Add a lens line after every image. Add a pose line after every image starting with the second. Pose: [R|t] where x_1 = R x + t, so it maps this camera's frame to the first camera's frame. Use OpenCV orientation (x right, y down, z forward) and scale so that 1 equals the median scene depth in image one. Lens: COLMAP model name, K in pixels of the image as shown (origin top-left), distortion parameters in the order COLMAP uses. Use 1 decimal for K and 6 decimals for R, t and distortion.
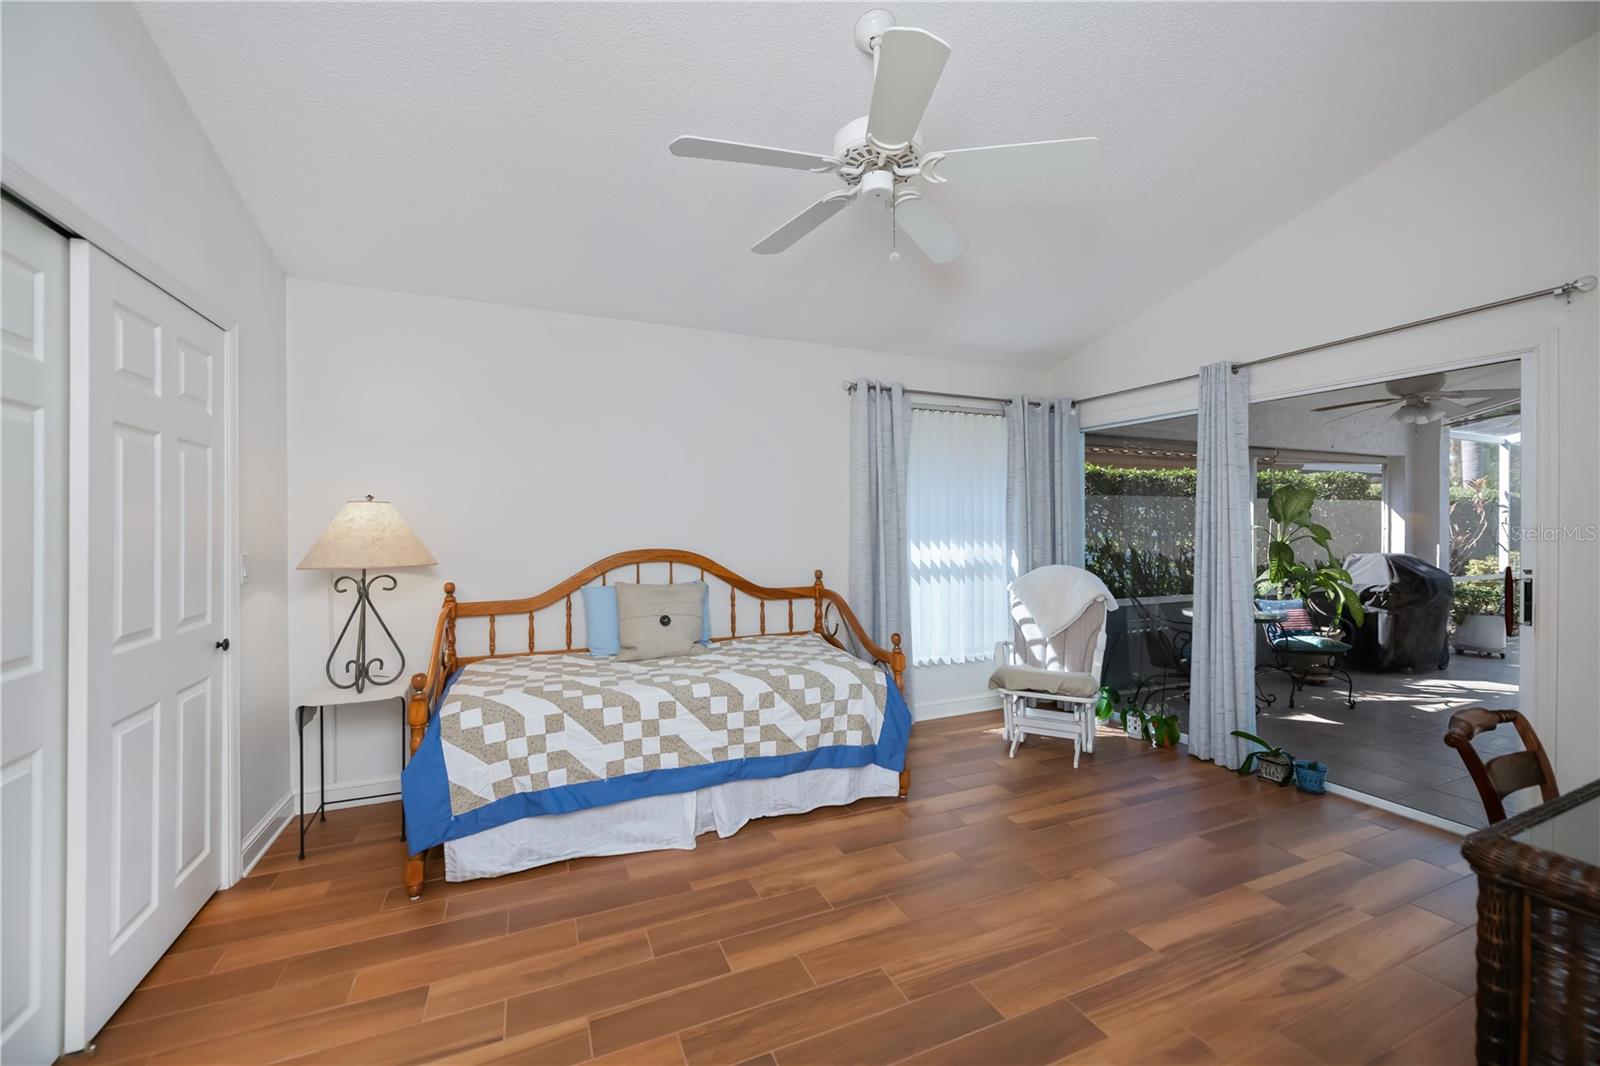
lens RADIAL K [[642.7, 0, 804.5], [0, 642.7, 522.7], [0, 0, 1]] dist [-0.002015, -0.002394]
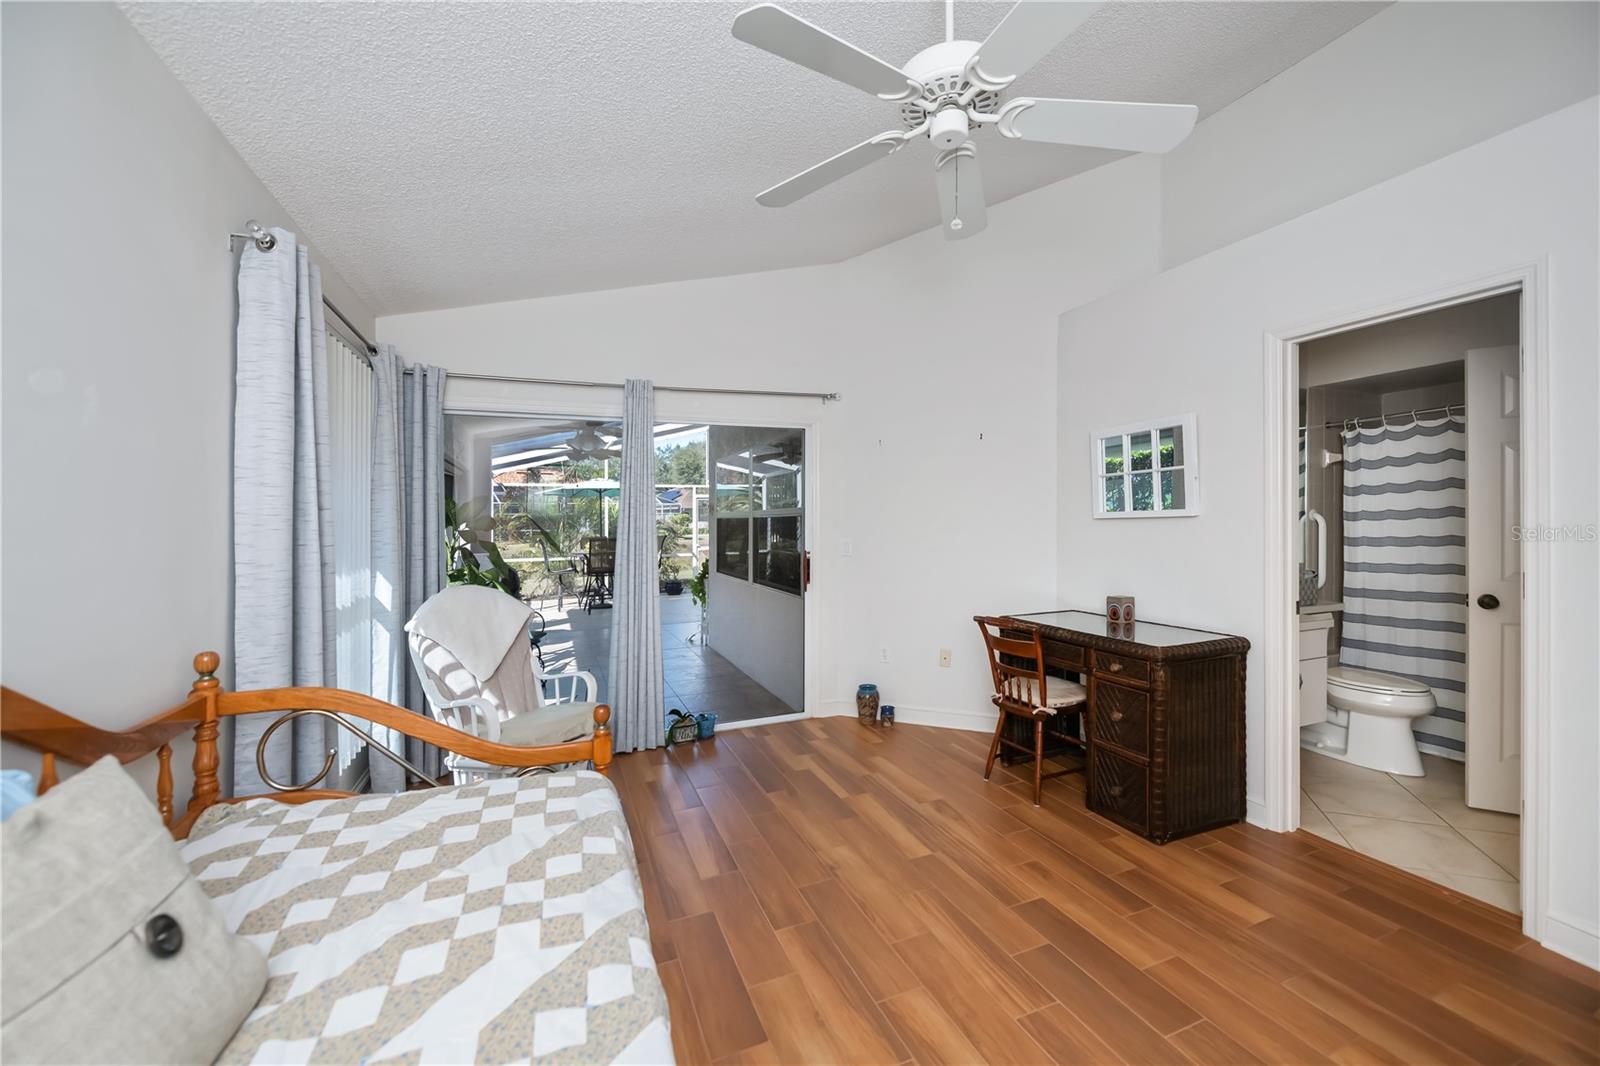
lens RADIAL K [[642.7, 0, 804.5], [0, 642.7, 522.7], [0, 0, 1]] dist [-0.002015, -0.002394]
pose [[0.010514, -0.005221, 0.999931, -0.516449], [0.011970, 0.999915, 0.005095, -0.011882], [-0.999873, 0.011915, 0.010576, 0.839747]]
